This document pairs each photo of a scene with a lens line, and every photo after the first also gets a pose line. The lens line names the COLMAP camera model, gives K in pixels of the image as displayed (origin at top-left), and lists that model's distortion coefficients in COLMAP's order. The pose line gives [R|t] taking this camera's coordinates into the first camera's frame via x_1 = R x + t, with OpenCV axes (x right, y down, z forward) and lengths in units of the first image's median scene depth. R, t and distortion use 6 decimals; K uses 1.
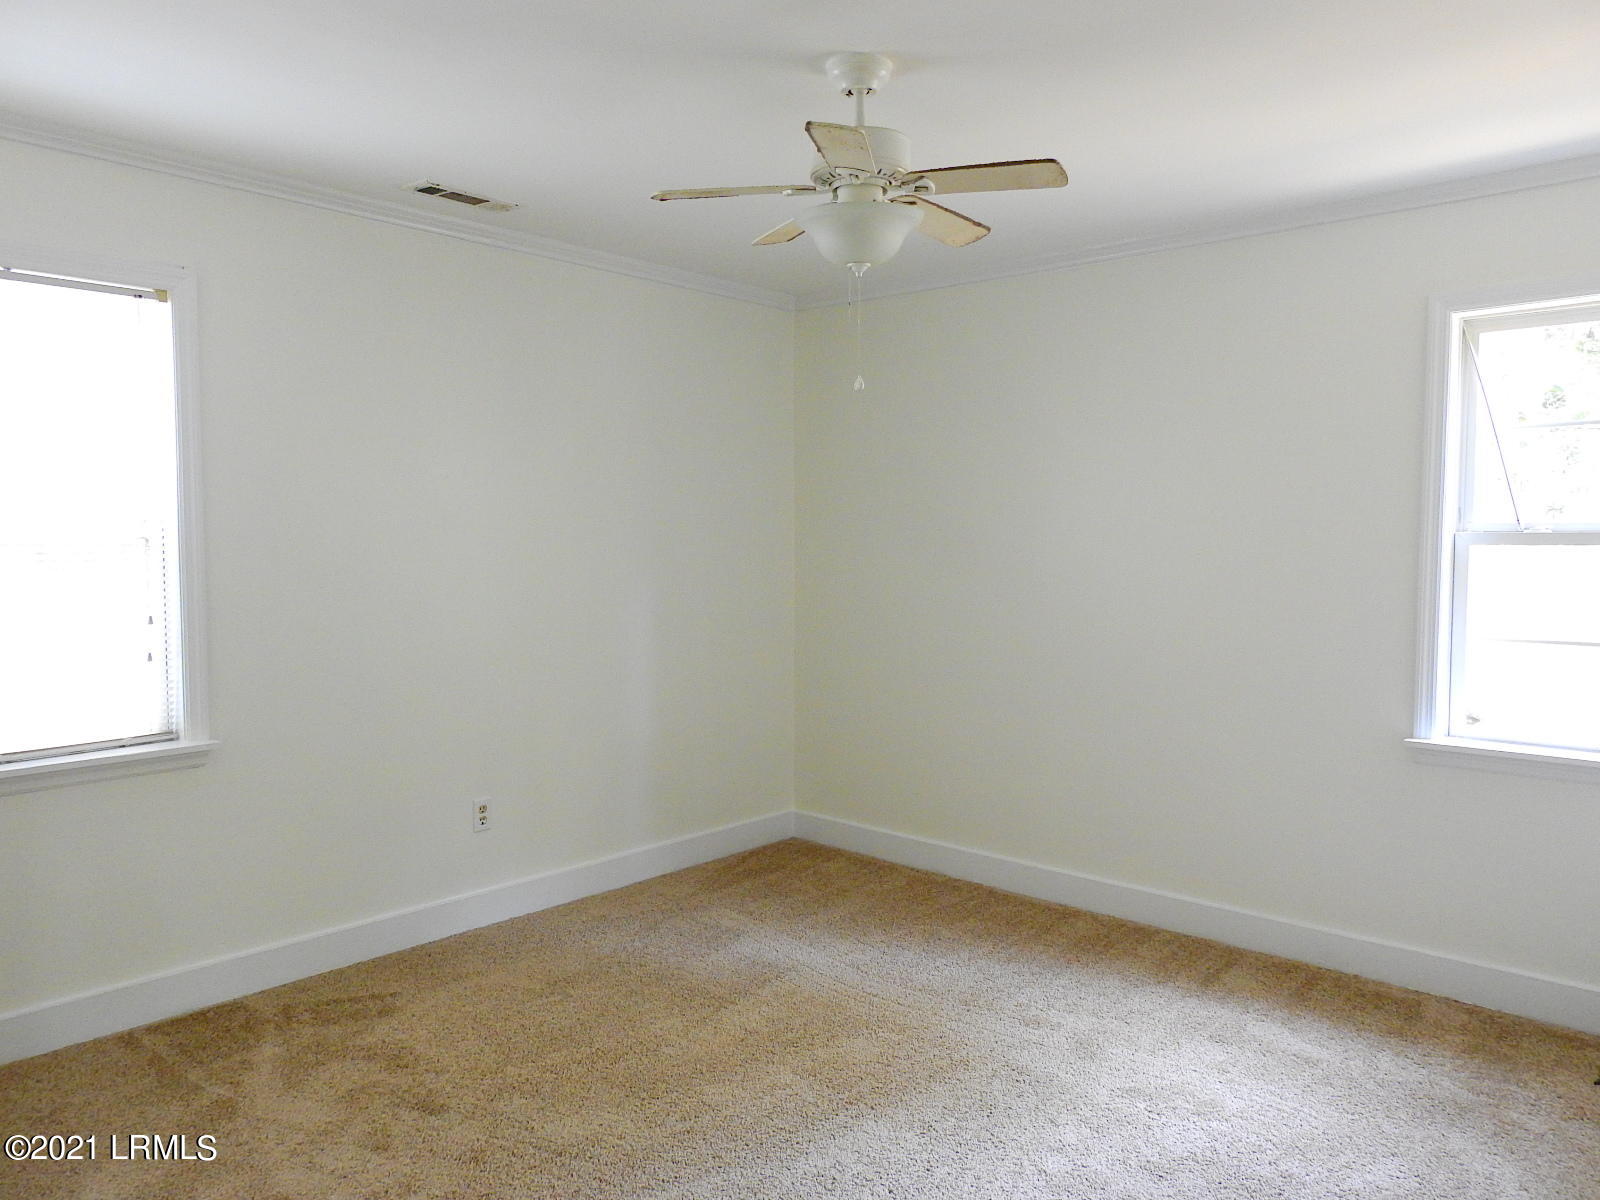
lens RADIAL K [[1150.4, 0, 805.4], [0, 1150.4, 598.0], [0, 0, 1]] dist [-0.002361, 0.004061]
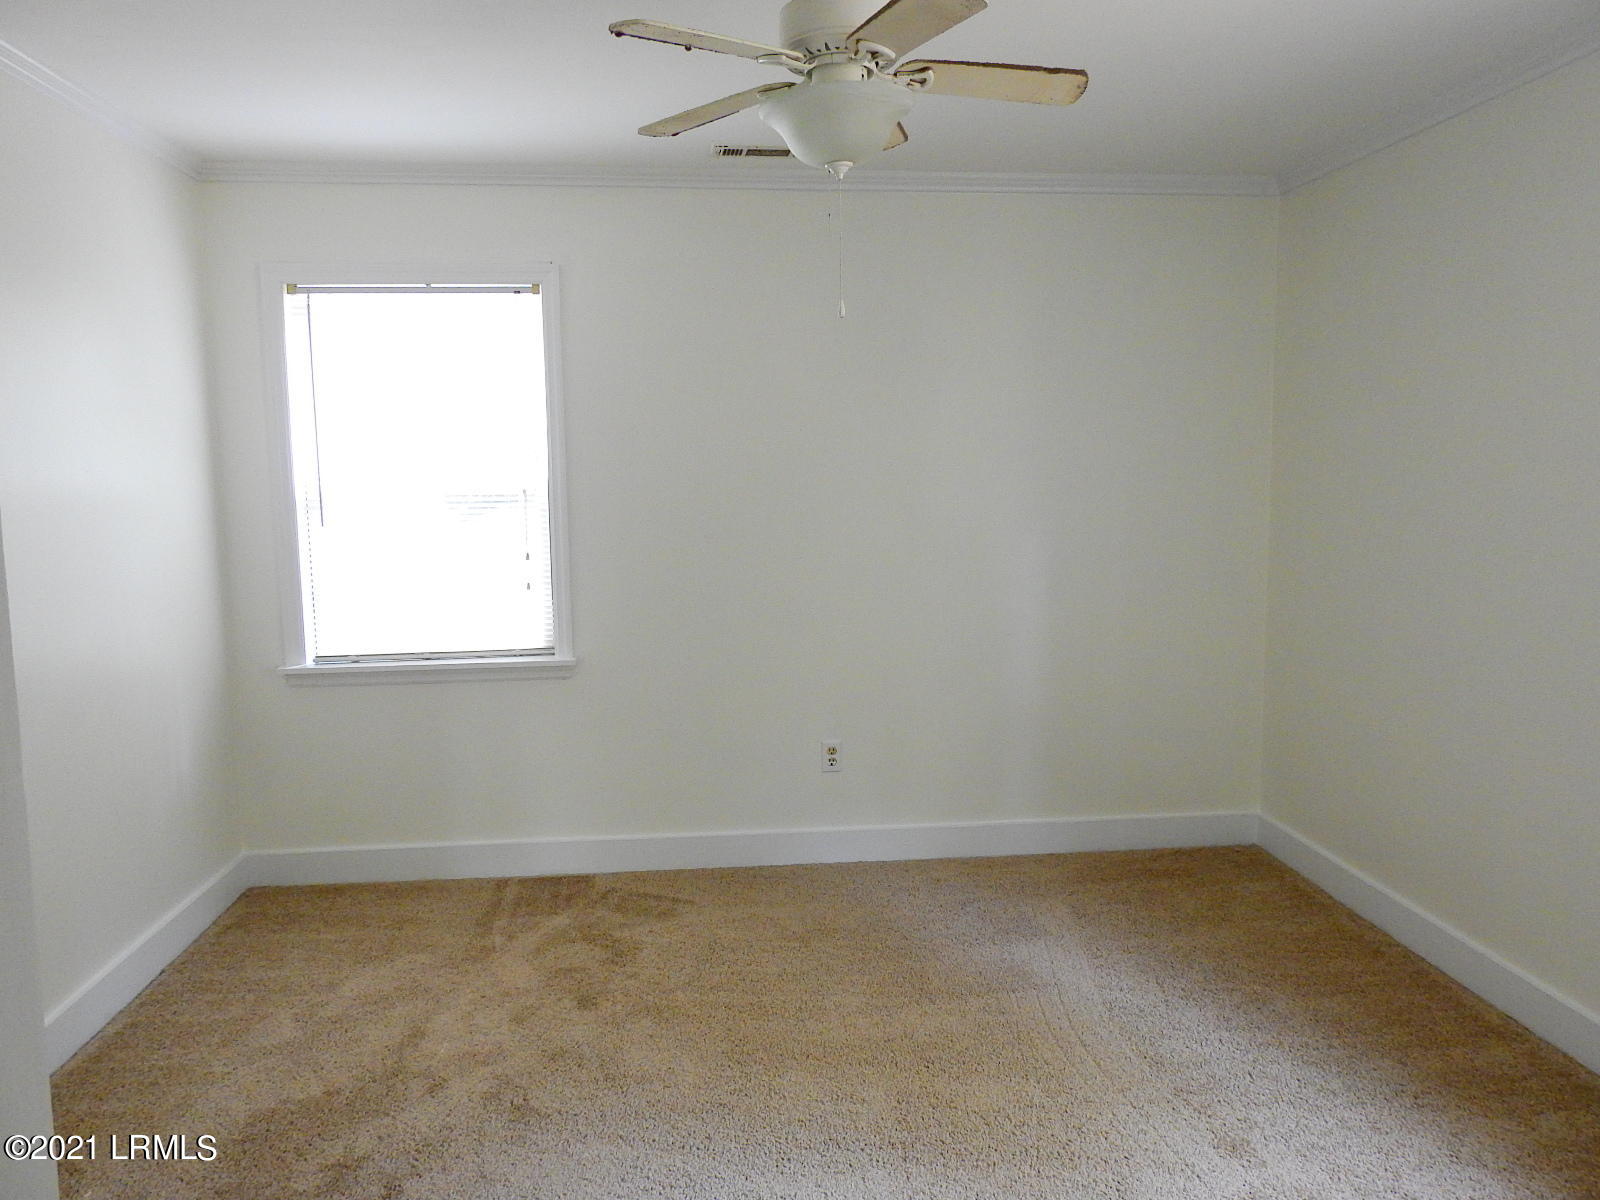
lens RADIAL K [[1163.5, 0, 848.0], [0, 1163.5, 600.3], [0, 0, 1]] dist [-0.003693, 0.004448]
pose [[0.732763, 0.065674, -0.677308, 0.498272], [-0.024554, 0.997236, 0.070131, -0.028059], [0.680041, -0.034759, 0.732349, 0.295442]]
